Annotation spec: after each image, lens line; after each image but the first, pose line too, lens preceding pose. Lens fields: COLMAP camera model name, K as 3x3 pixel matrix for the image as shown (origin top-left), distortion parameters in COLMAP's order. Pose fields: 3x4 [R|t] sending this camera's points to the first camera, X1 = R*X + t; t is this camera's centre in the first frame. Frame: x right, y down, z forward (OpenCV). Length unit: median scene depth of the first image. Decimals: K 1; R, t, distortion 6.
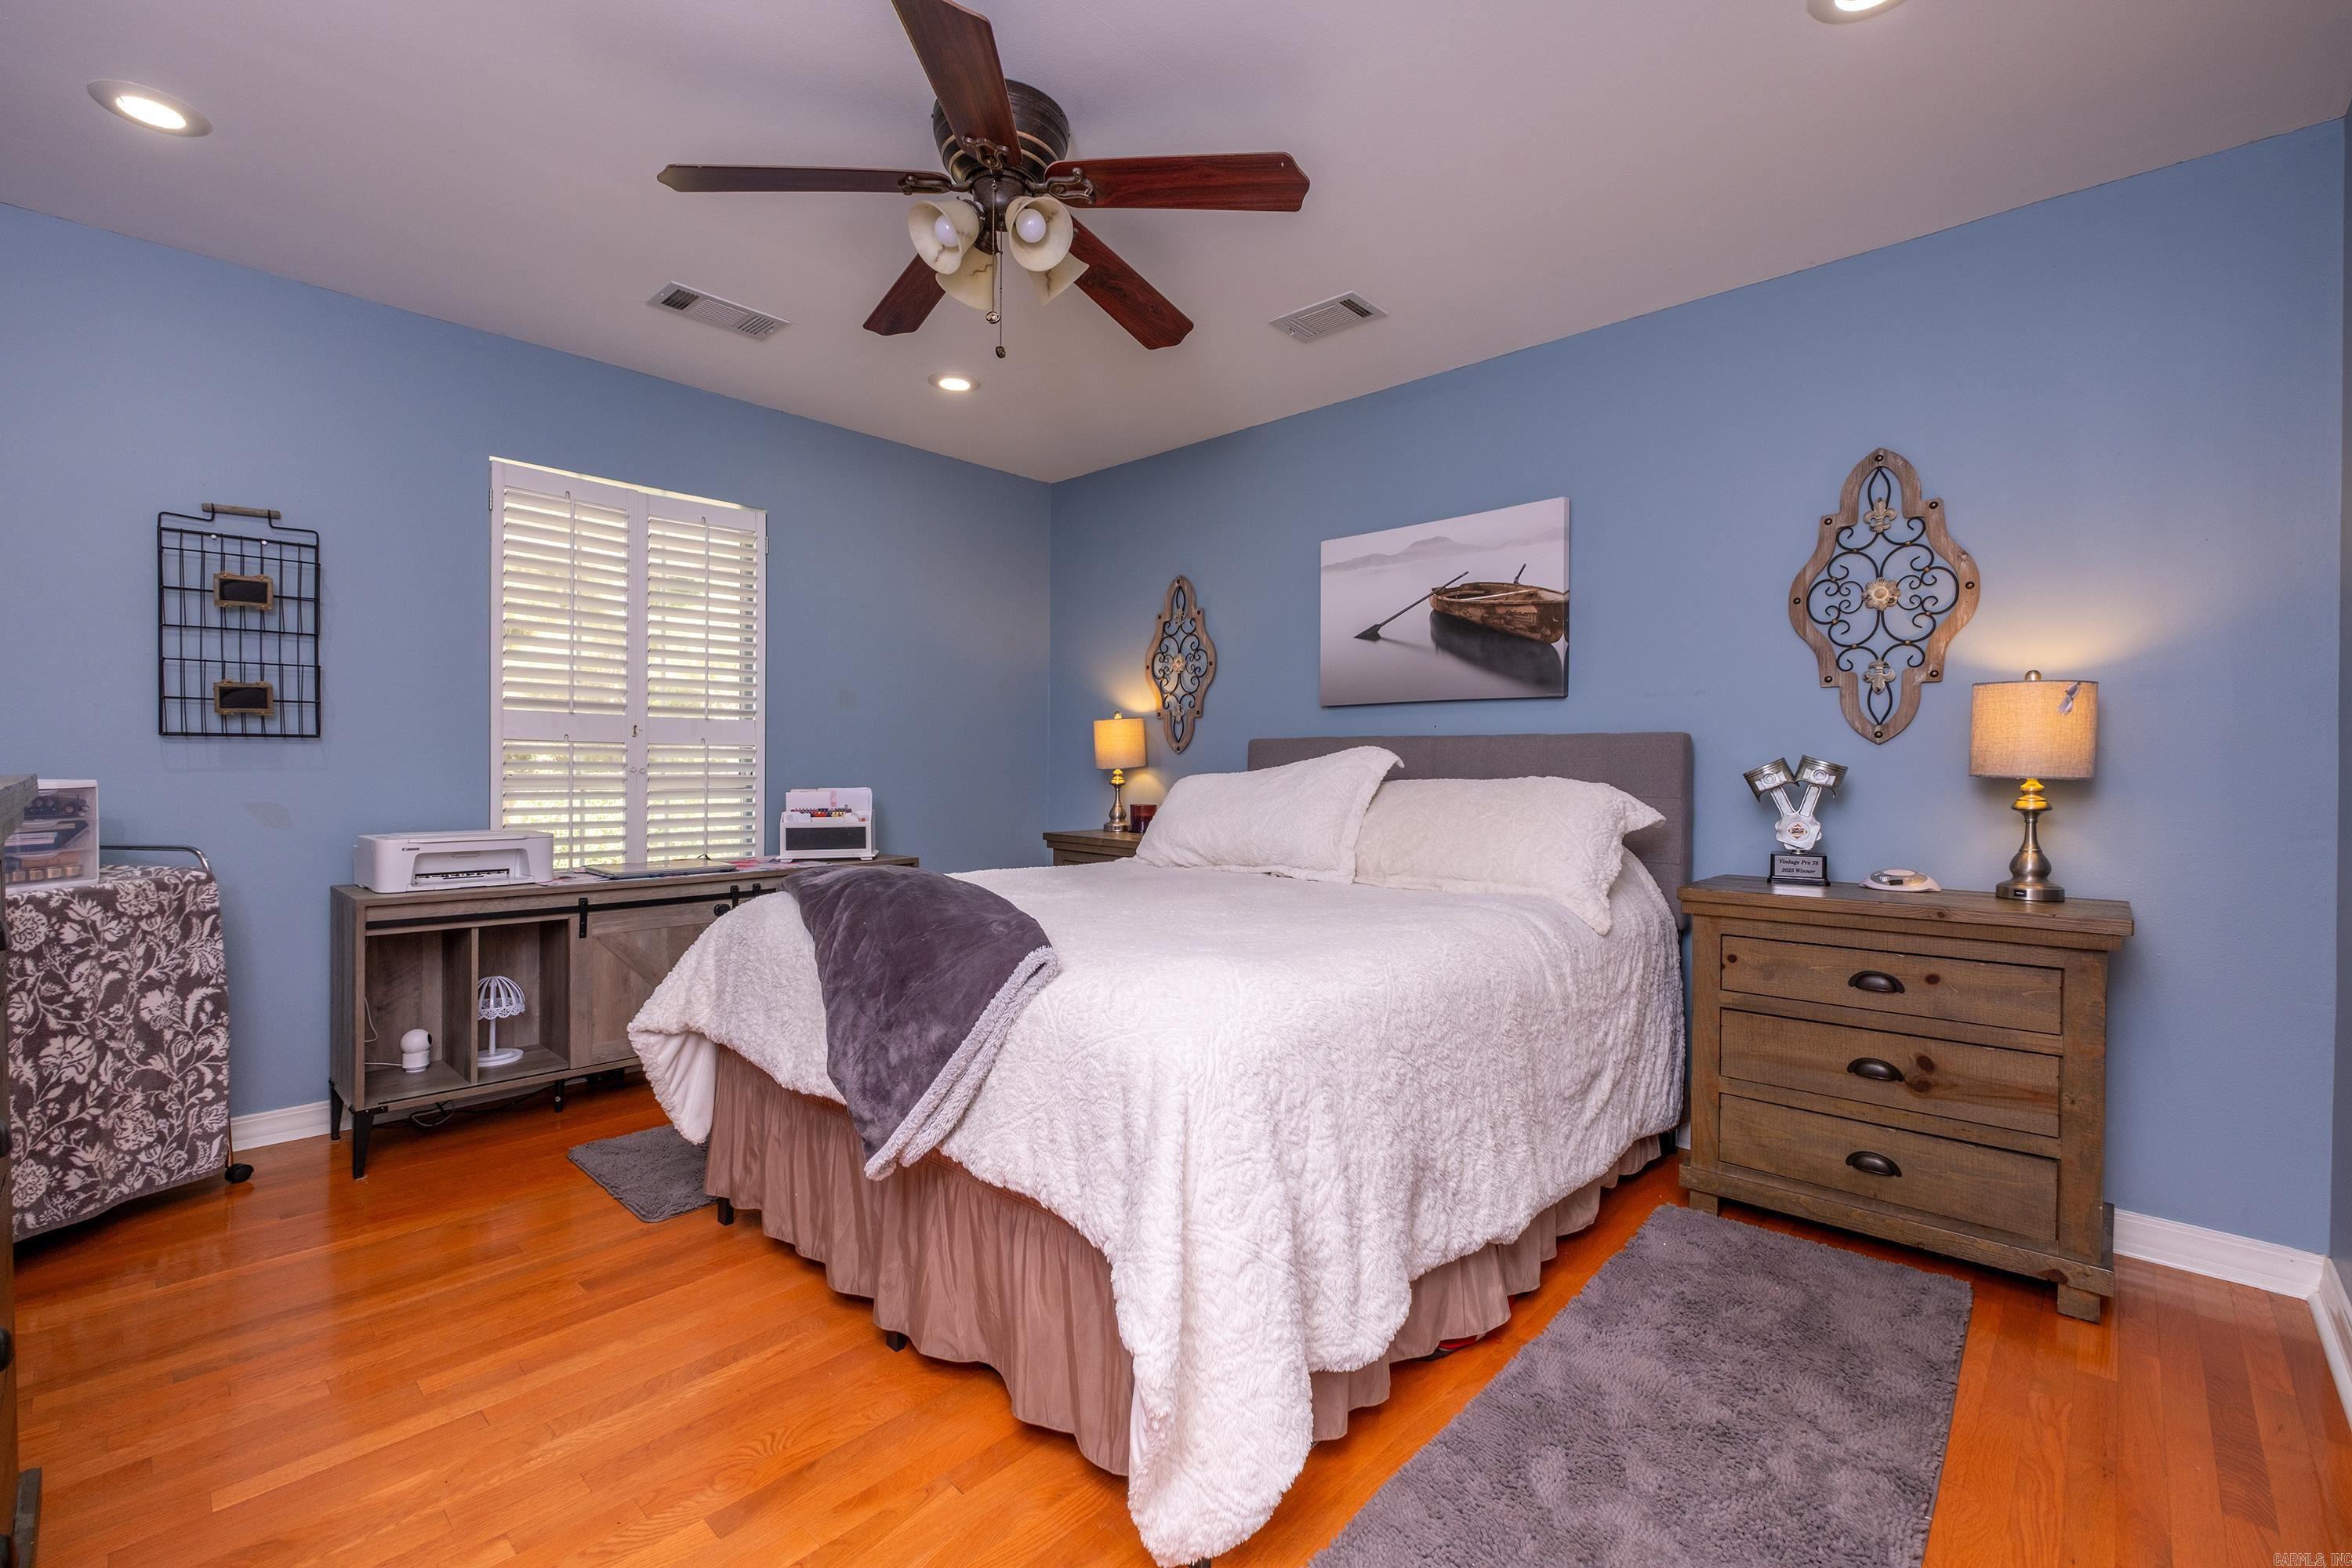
lens RADIAL K [[1010.7, 0, 1173.9], [0, 1010.7, 776.3], [0, 0, 1]] dist [-0.001796, -0.002728]
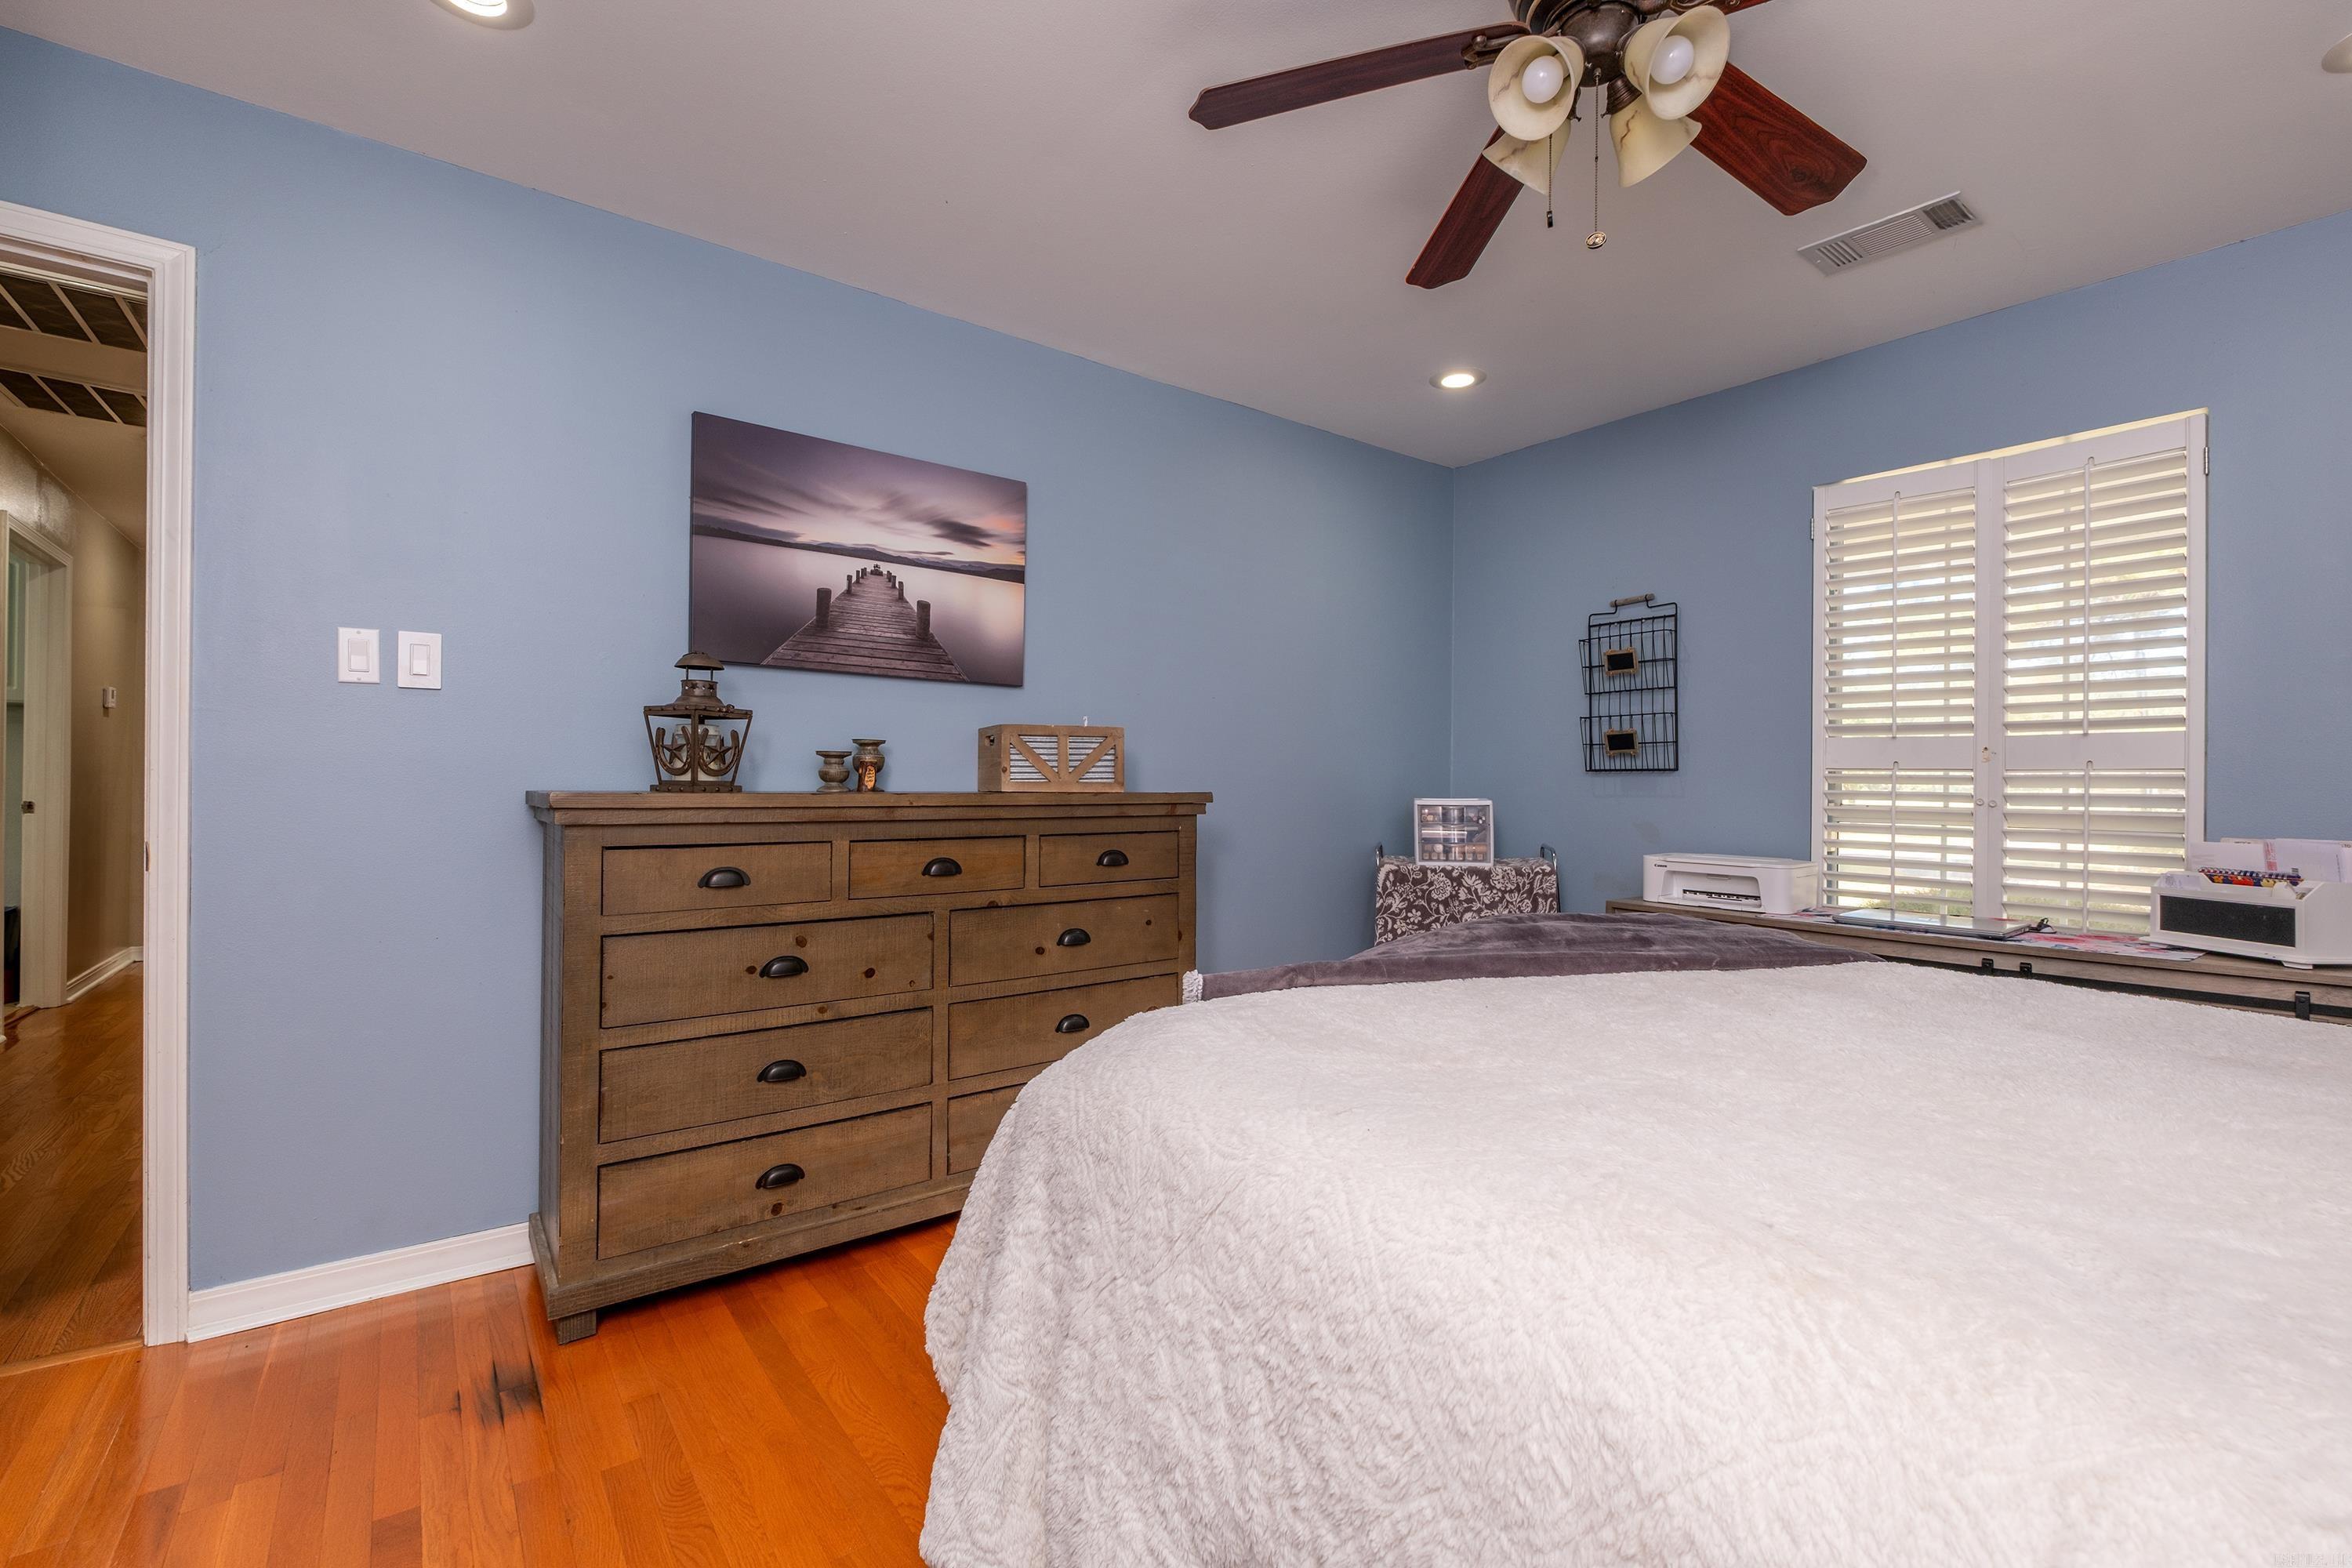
lens RADIAL K [[1010.7, 0, 1177.3], [0, 1010.7, 779.9], [0, 0, 1]] dist [-0.001796, -0.002728]
pose [[-0.161937, -0.009612, -0.986754, 0.491792], [-0.021368, 0.999752, -0.006232, -0.007523], [0.986570, 0.020076, -0.162103, 0.651826]]
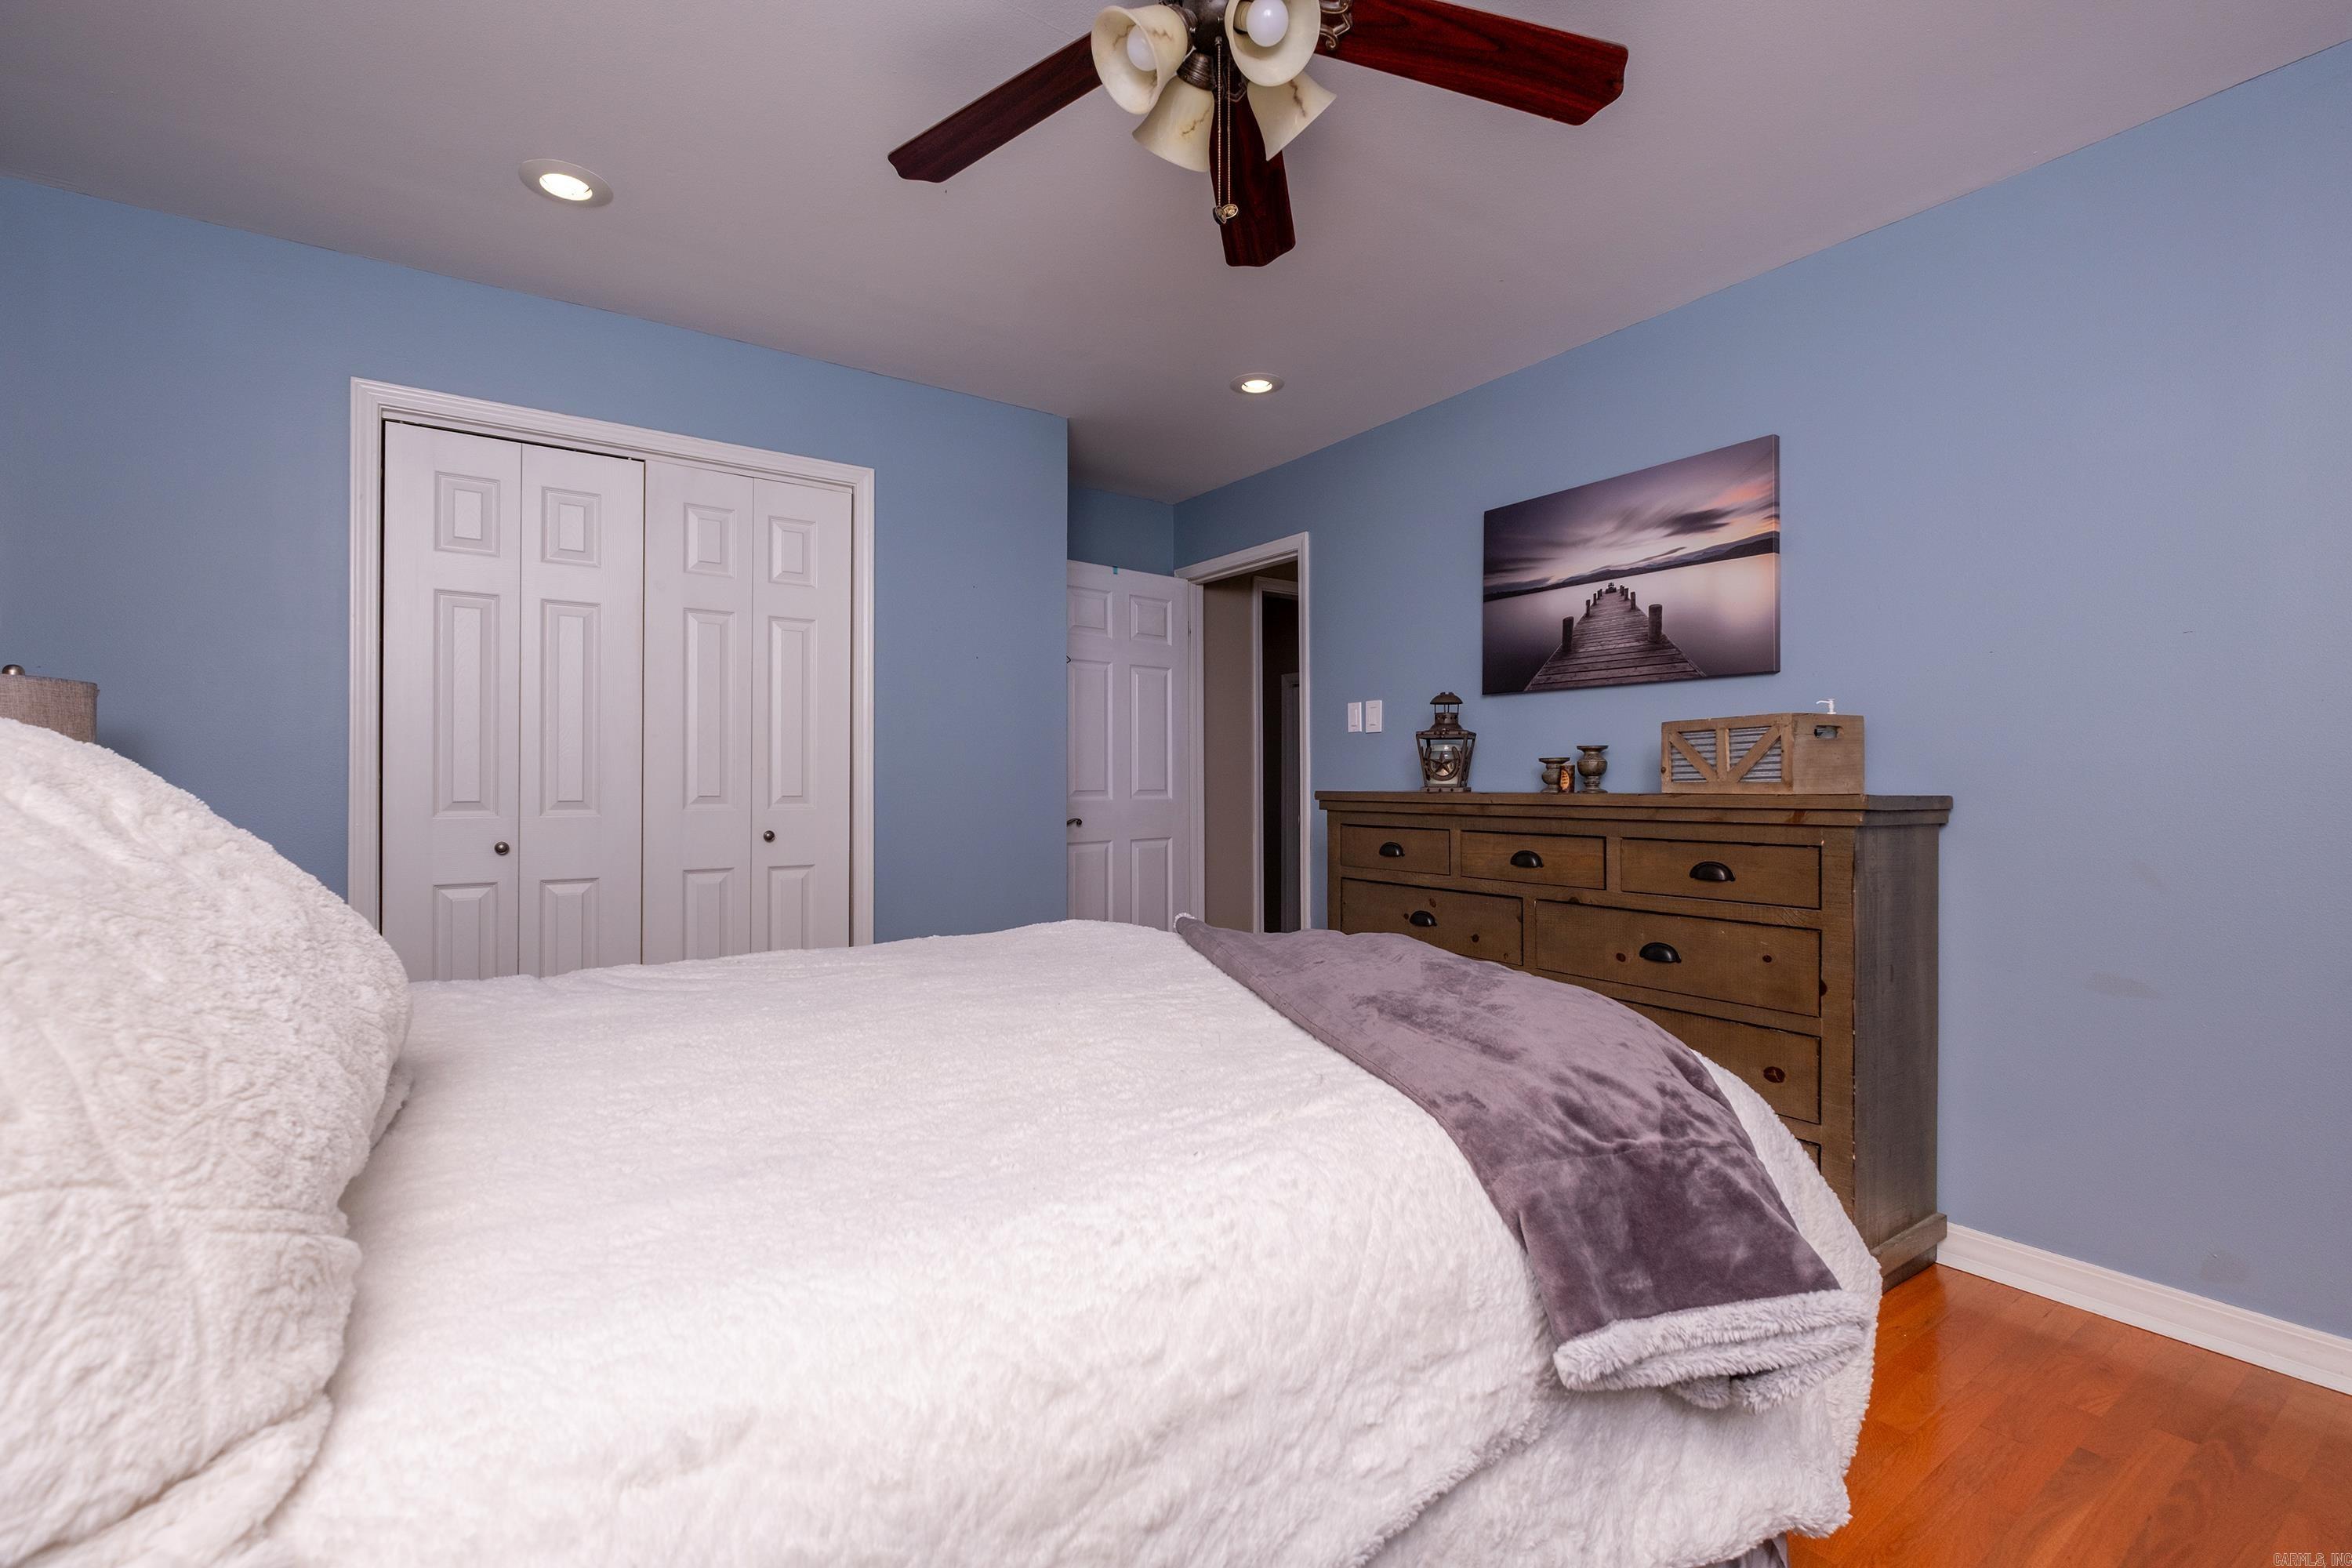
lens RADIAL K [[1010.7, 0, 1180.0], [0, 1010.7, 783.9], [0, 0, 1]] dist [-0.001796, -0.002728]
pose [[-0.979098, -0.003763, 0.203352, -0.192392], [-0.000822, 0.999894, 0.014542, -0.020323], [-0.203385, 0.014071, -0.978998, 1.326560]]
